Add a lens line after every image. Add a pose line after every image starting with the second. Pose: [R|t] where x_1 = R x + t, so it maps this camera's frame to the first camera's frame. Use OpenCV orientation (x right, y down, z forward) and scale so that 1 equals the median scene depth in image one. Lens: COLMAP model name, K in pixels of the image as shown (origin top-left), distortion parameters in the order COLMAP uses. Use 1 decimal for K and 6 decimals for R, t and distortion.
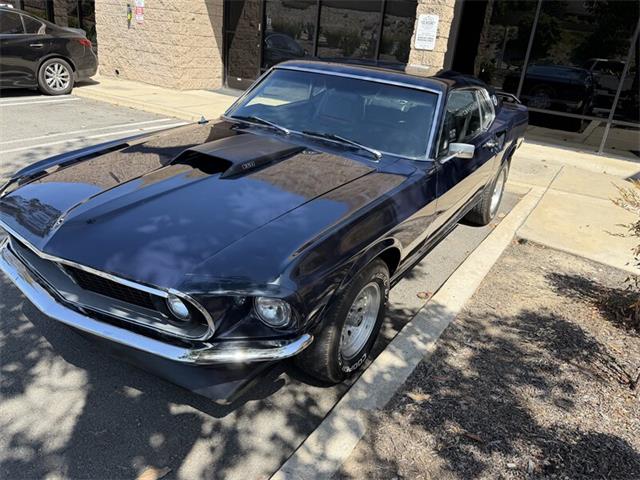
lens RADIAL K [[496.5, 0, 319.5], [0, 496.5, 202.1], [0, 0, 1]] dist [0.038913, -0.060500]
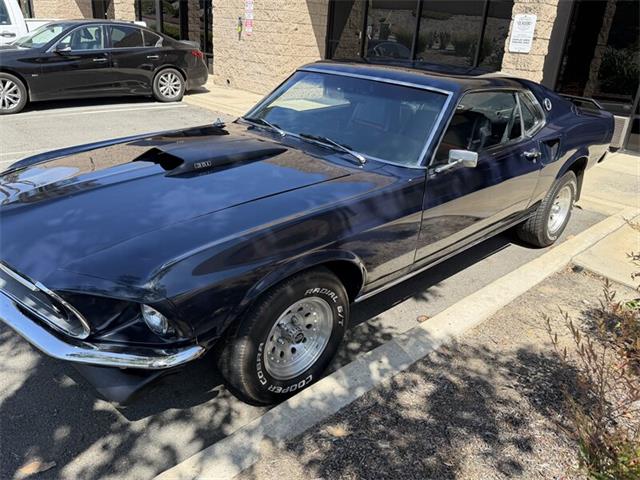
lens RADIAL K [[496.5, 0, 319.5], [0, 496.5, 202.1], [0, 0, 1]] dist [0.038913, -0.060500]
pose [[0.970276, 0.050472, -0.236681, 0.154899], [-0.054877, 0.998420, -0.012059, -0.001142], [0.235699, 0.024689, 0.971513, 0.054667]]
